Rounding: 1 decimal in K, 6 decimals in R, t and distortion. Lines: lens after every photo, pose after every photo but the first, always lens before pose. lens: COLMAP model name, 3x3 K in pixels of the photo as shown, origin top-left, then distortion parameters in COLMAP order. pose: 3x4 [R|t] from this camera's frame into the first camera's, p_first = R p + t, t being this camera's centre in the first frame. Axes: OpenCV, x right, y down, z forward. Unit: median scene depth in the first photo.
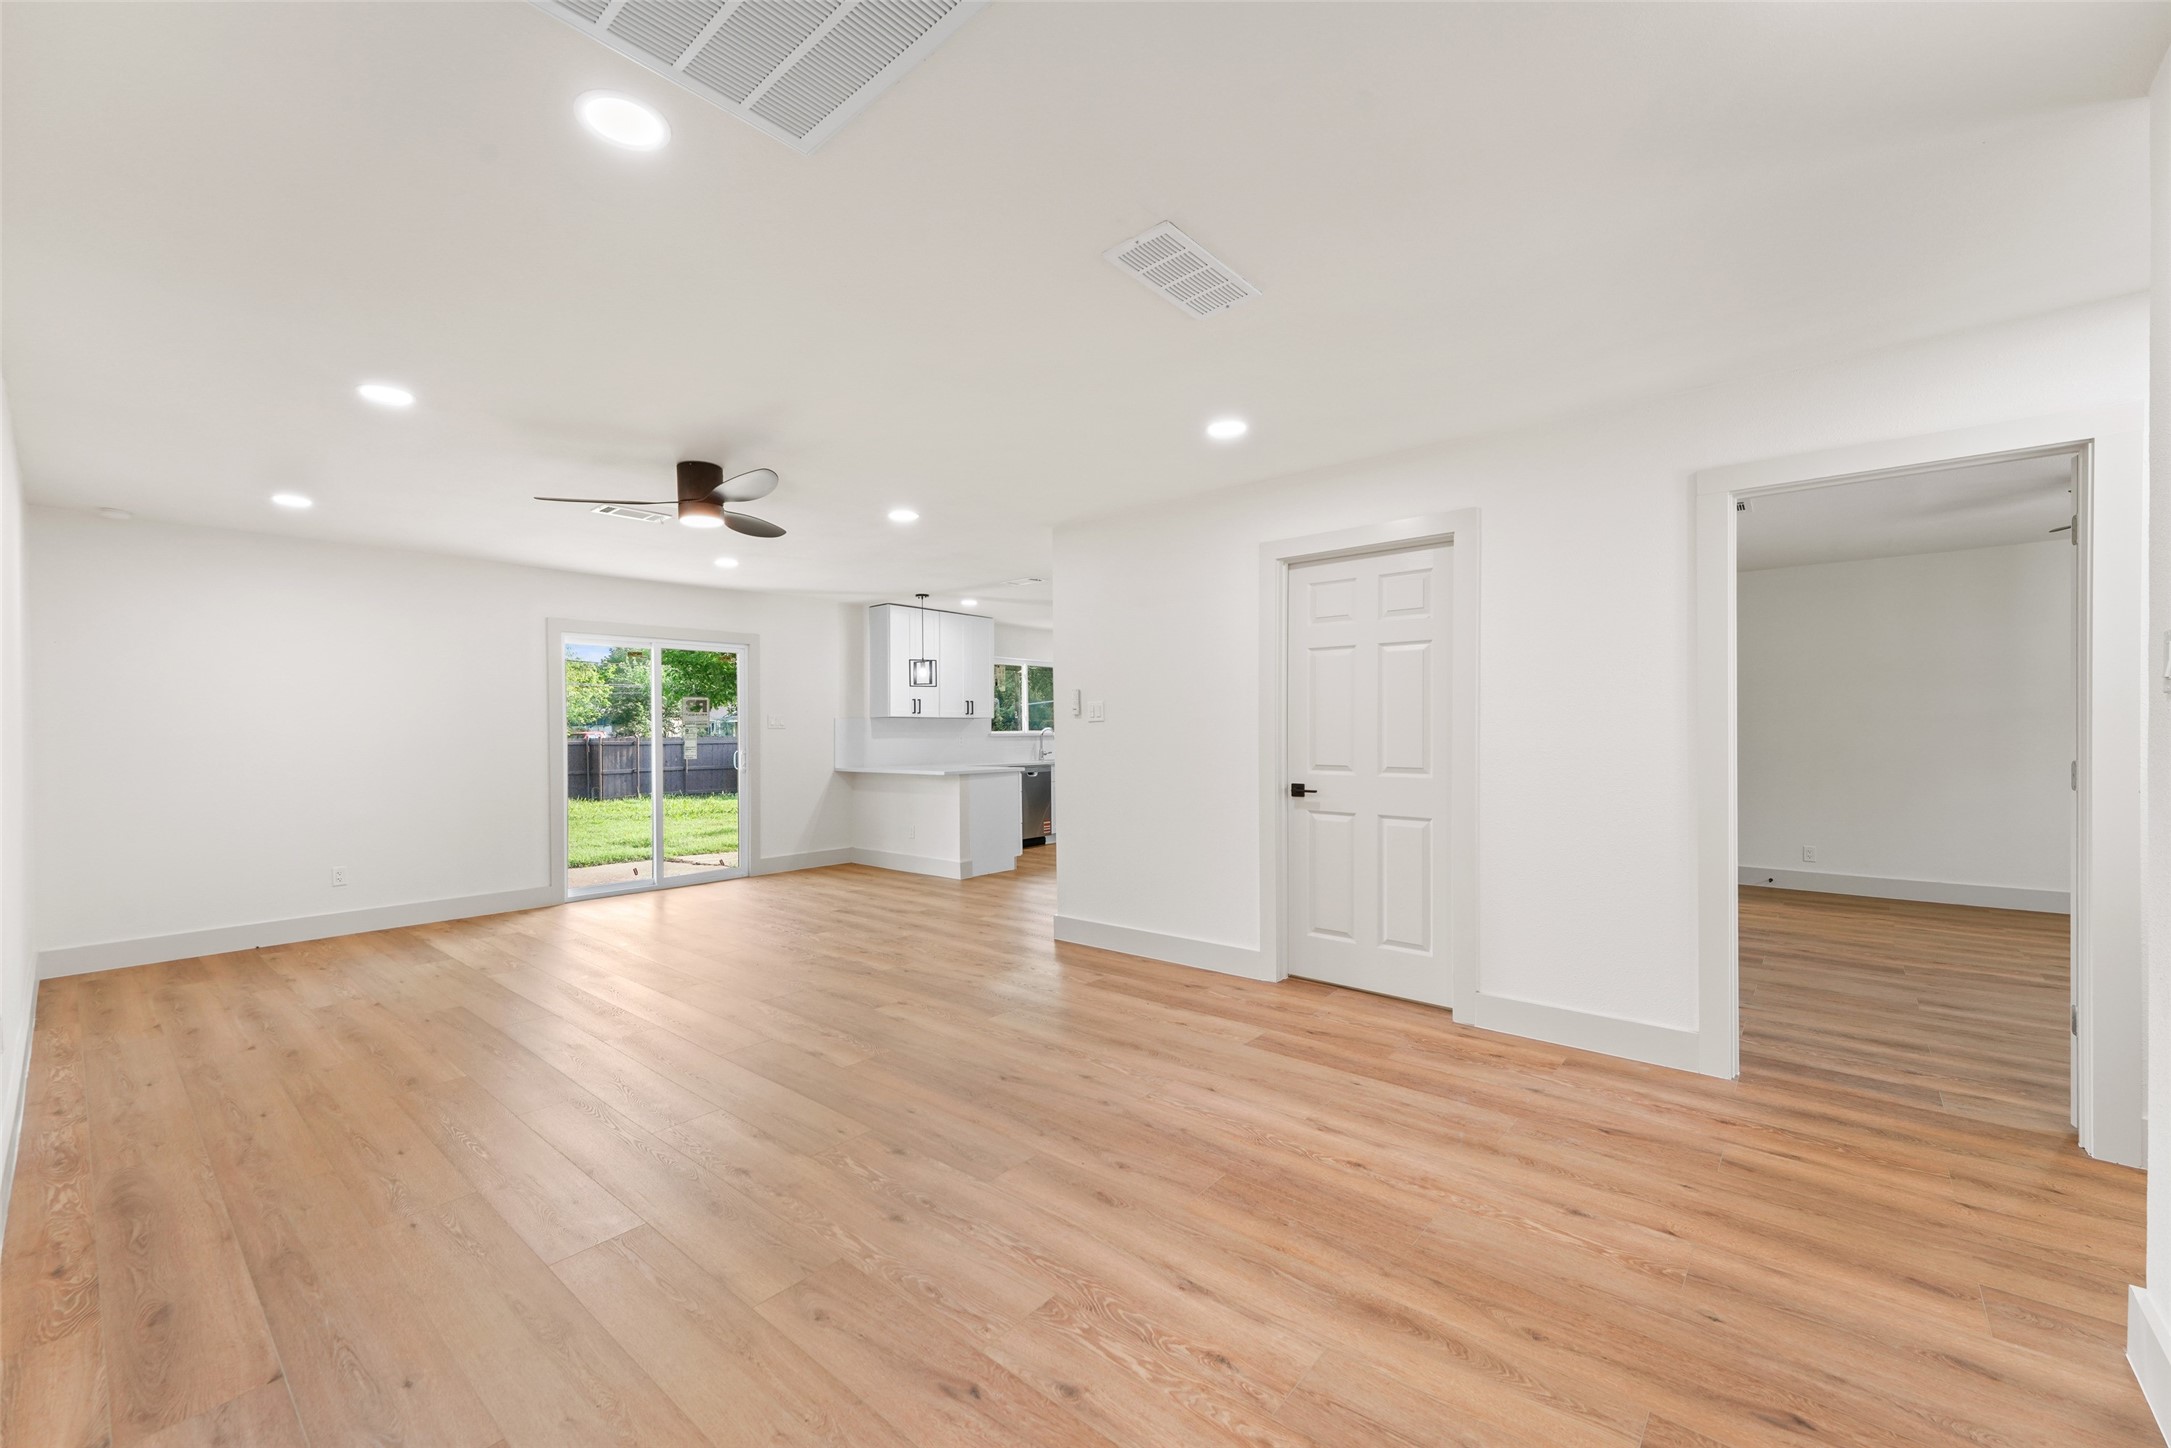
lens RADIAL K [[856.8, 0, 1063.3], [0, 856.8, 728.1], [0, 0, 1]] dist [0.012922, -0.002761]
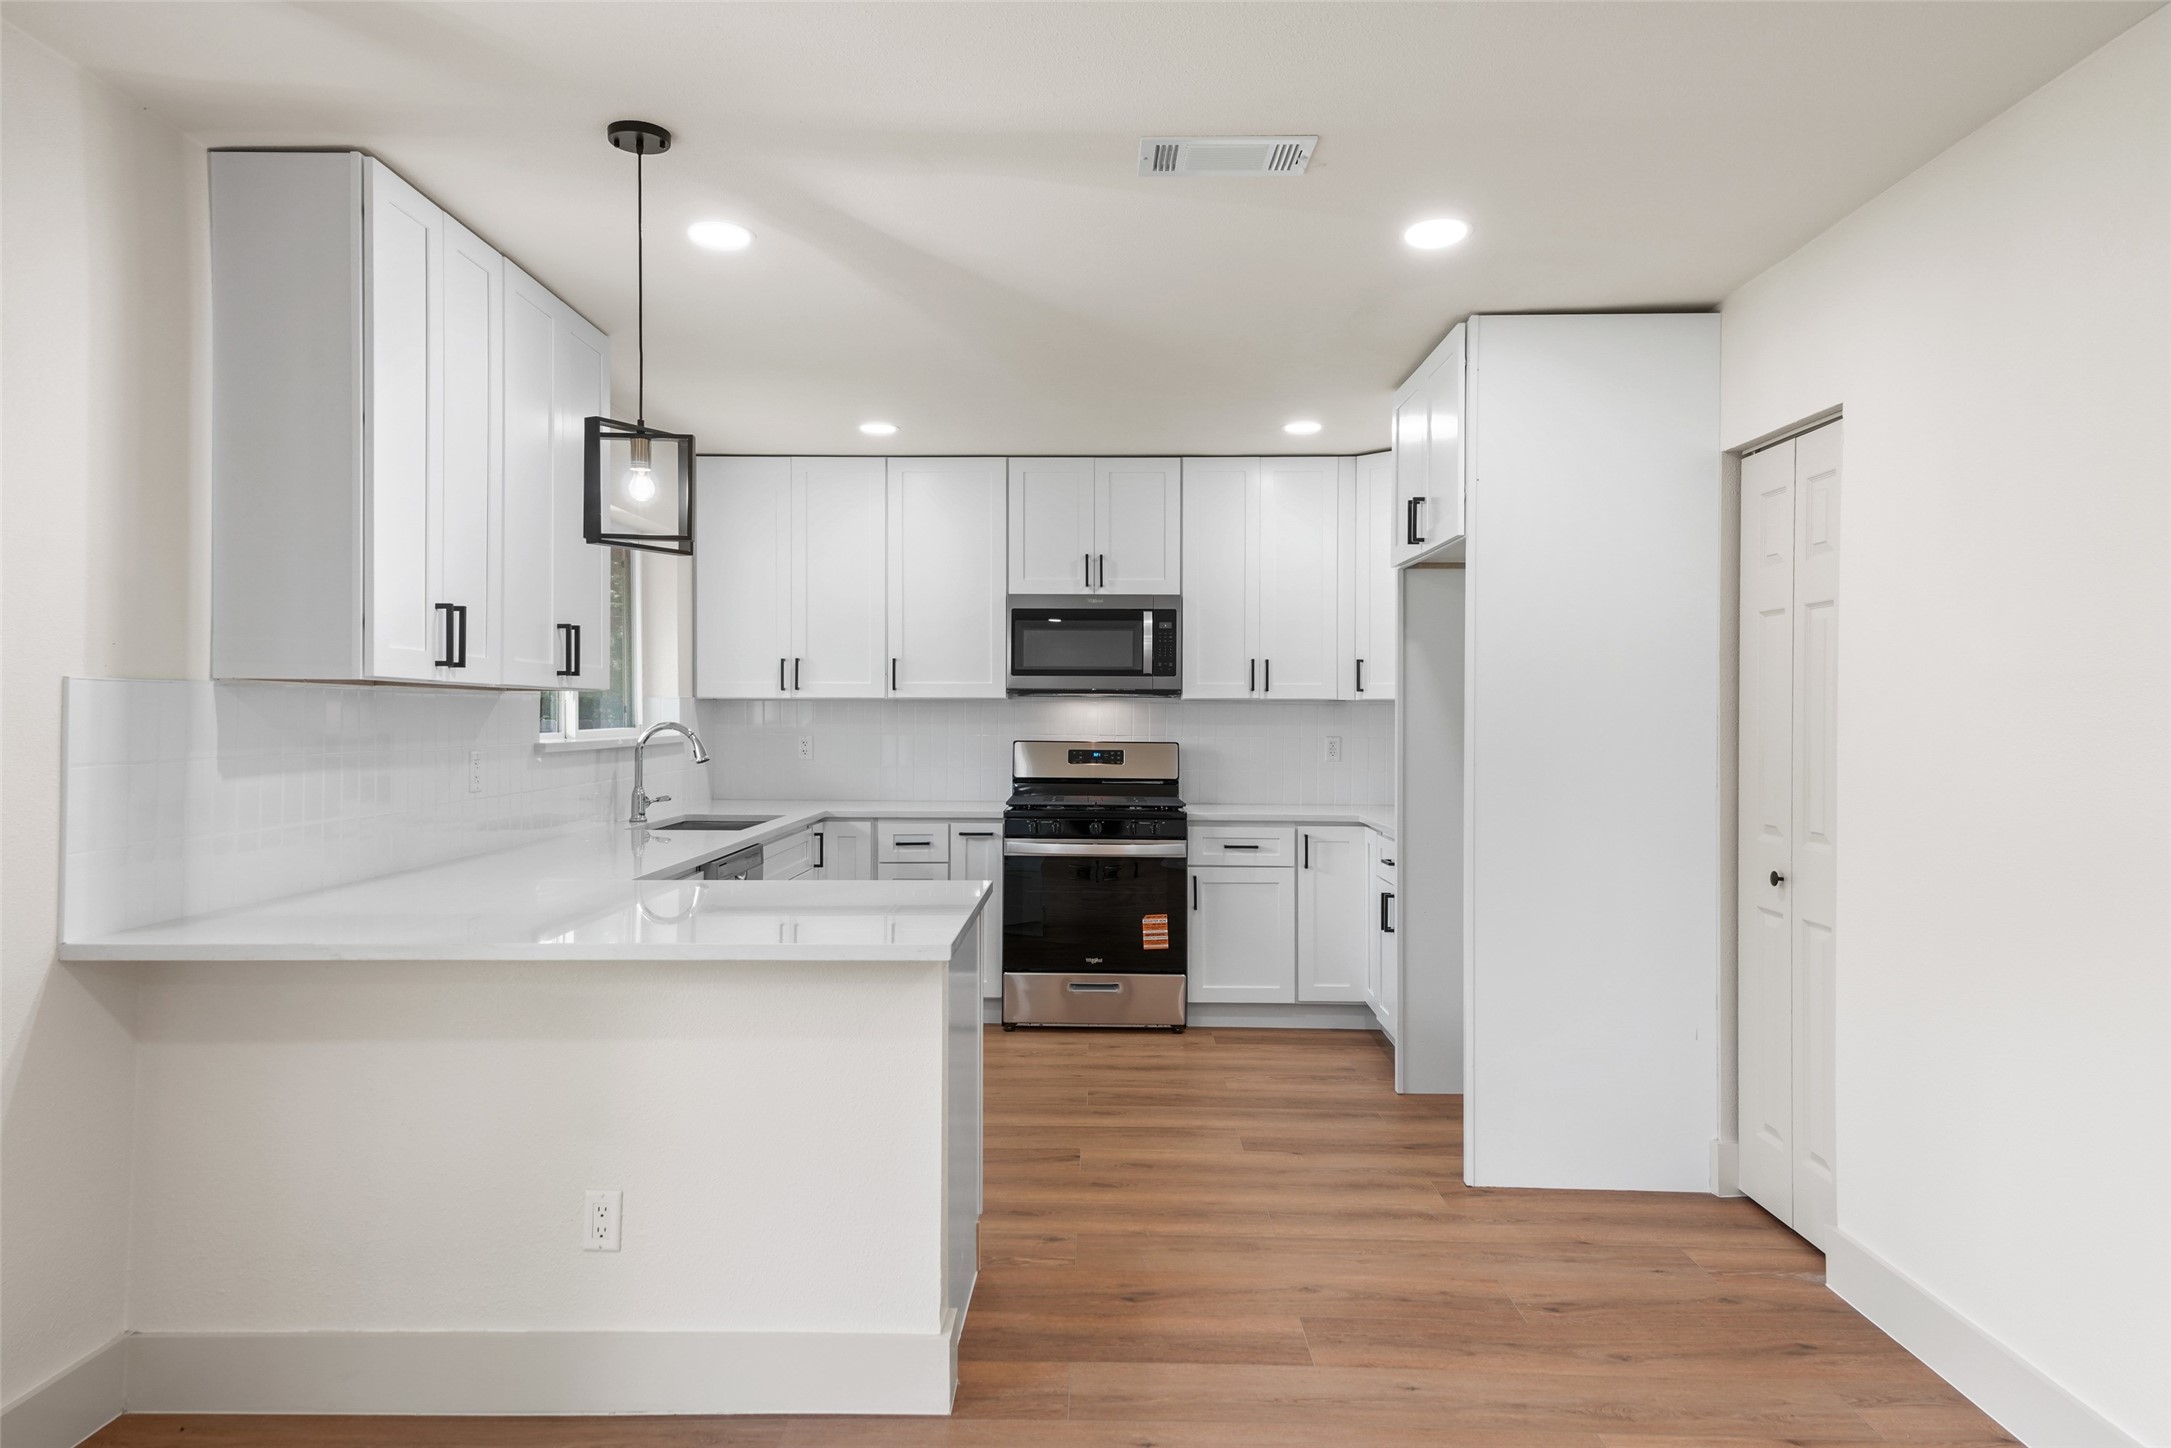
lens RADIAL K [[1395.7, 0, 1077.9], [0, 1395.7, 717.2], [0, 0, 1]] dist [0.029769, 0.000576]
pose [[0.764405, 0.009745, 0.644663, -0.381324], [-0.014272, 0.999897, 0.001808, -0.008665], [-0.644578, -0.010583, 0.764465, 0.798200]]
